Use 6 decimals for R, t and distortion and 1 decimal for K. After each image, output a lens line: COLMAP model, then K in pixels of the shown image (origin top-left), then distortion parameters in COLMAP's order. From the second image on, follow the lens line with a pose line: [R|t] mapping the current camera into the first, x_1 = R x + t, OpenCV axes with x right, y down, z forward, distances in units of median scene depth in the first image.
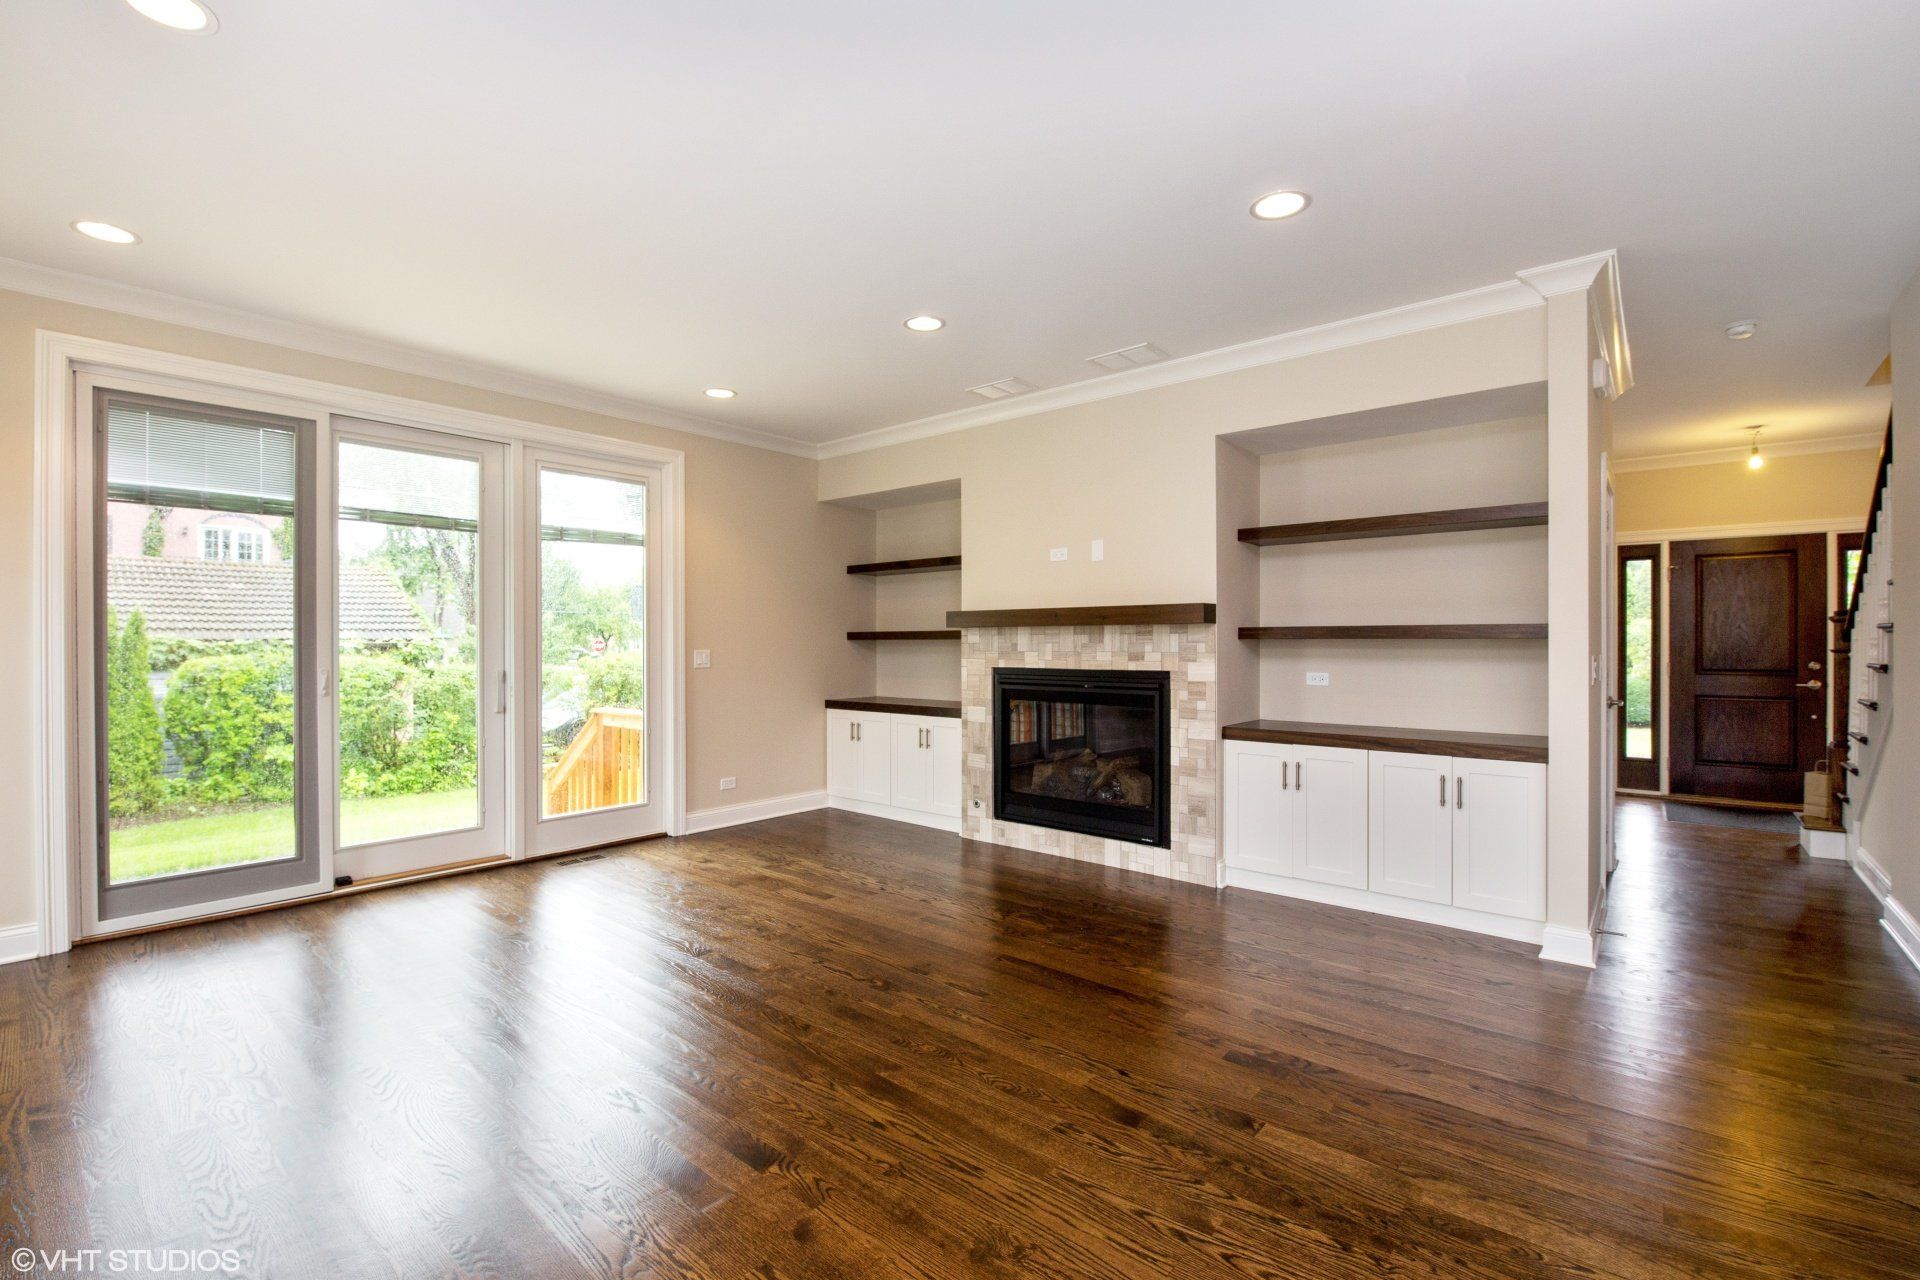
lens RADIAL K [[838.3, 0, 956.9], [0, 838.3, 643.8], [0, 0, 1]] dist [-0.003461, -0.001233]
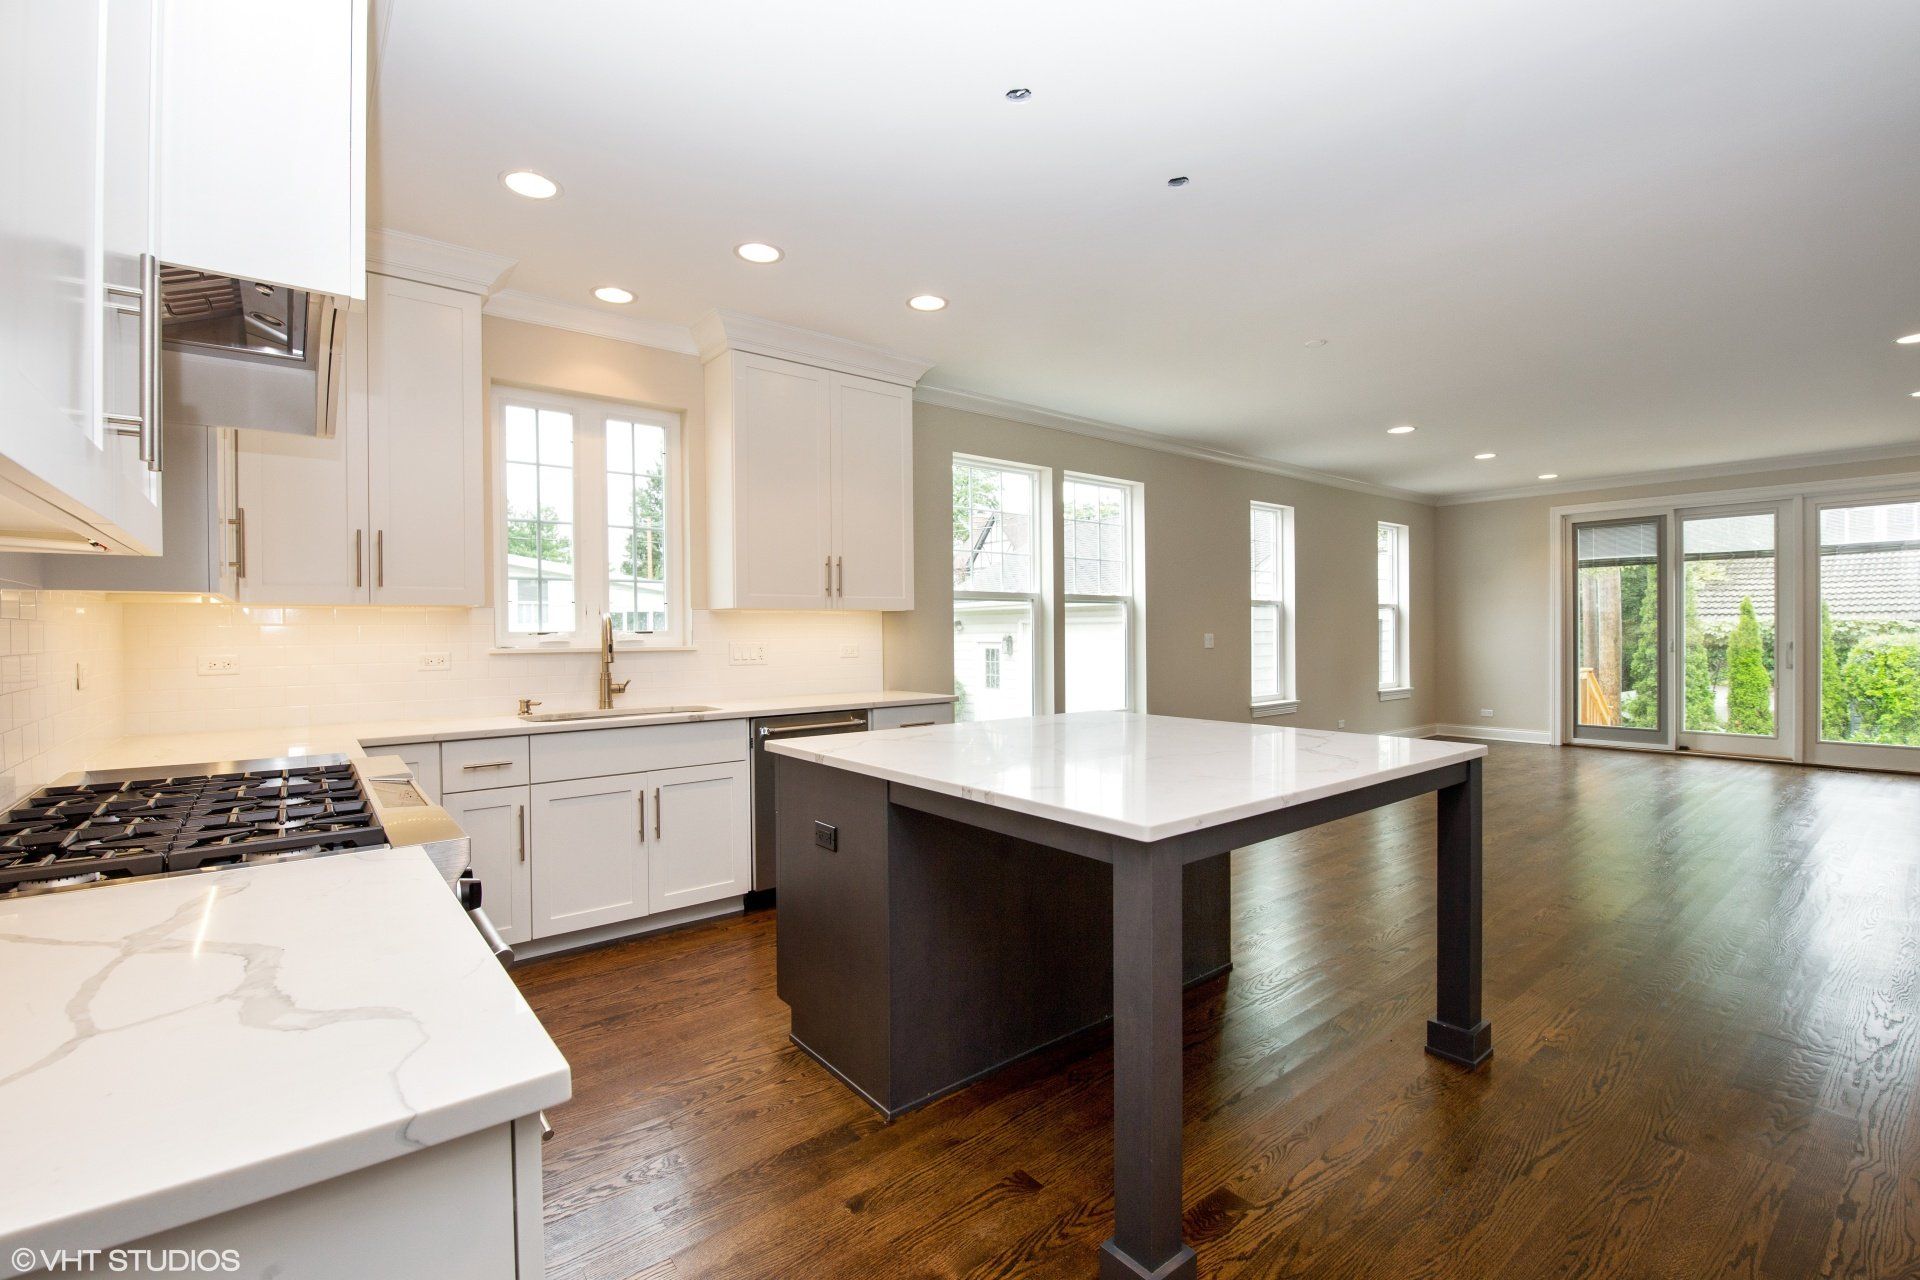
lens RADIAL K [[838.3, 0, 946.6], [0, 838.3, 635.3], [0, 0, 1]] dist [-0.003461, -0.001233]
pose [[-0.172796, 0.006797, -0.984934, 1.315954], [0.007035, 0.999959, 0.005667, -0.000523], [0.984933, -0.005950, -0.172837, -0.310181]]
